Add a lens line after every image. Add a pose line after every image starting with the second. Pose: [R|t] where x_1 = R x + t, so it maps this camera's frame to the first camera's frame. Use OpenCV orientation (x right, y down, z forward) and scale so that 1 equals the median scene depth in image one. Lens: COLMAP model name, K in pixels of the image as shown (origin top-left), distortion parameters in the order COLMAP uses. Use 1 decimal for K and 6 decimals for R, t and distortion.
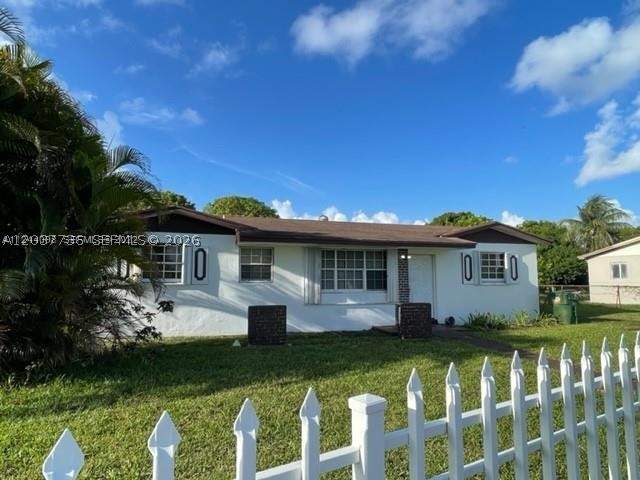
lens RADIAL K [[380.2, 0, 320.0], [0, 380.2, 240.0], [0, 0, 1]] dist [0.005998, 0.000196]
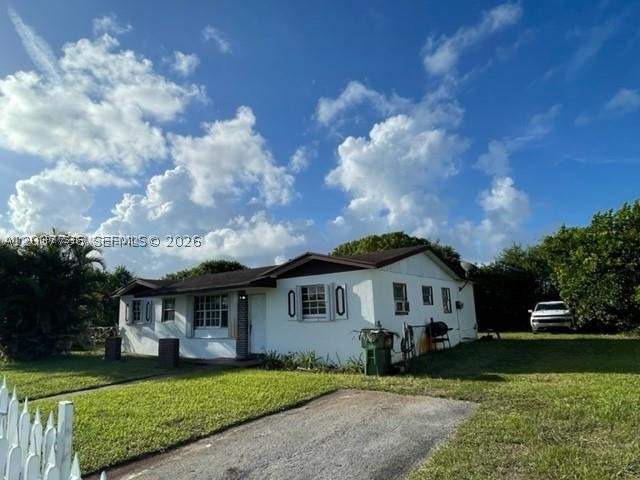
lens RADIAL K [[380.2, 0, 320.0], [0, 380.2, 240.0], [0, 0, 1]] dist [0.005998, 0.000196]
pose [[0.594596, -0.174220, -0.784922, 1.316824], [0.113479, 0.984654, -0.132589, 0.053275], [0.795976, -0.010236, 0.605241, 0.507464]]
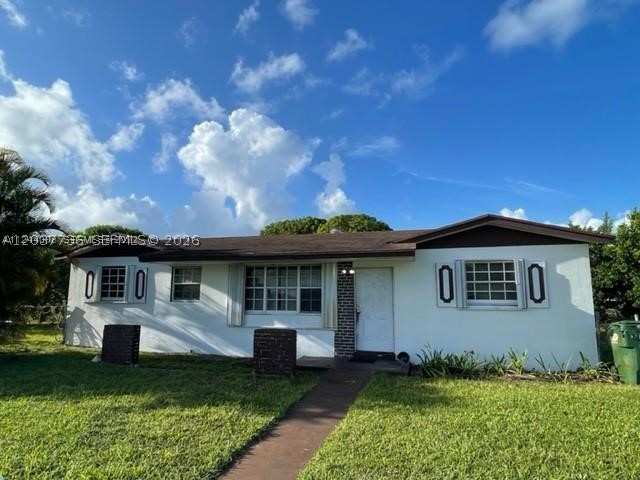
lens RADIAL K [[380.2, 0, 320.0], [0, 380.2, 240.0], [0, 0, 1]] dist [0.005998, 0.000196]
pose [[0.844548, -0.077027, -0.529911, 0.614410], [0.046278, 0.996397, -0.071079, 0.033509], [0.533476, 0.035506, 0.845070, 0.300690]]
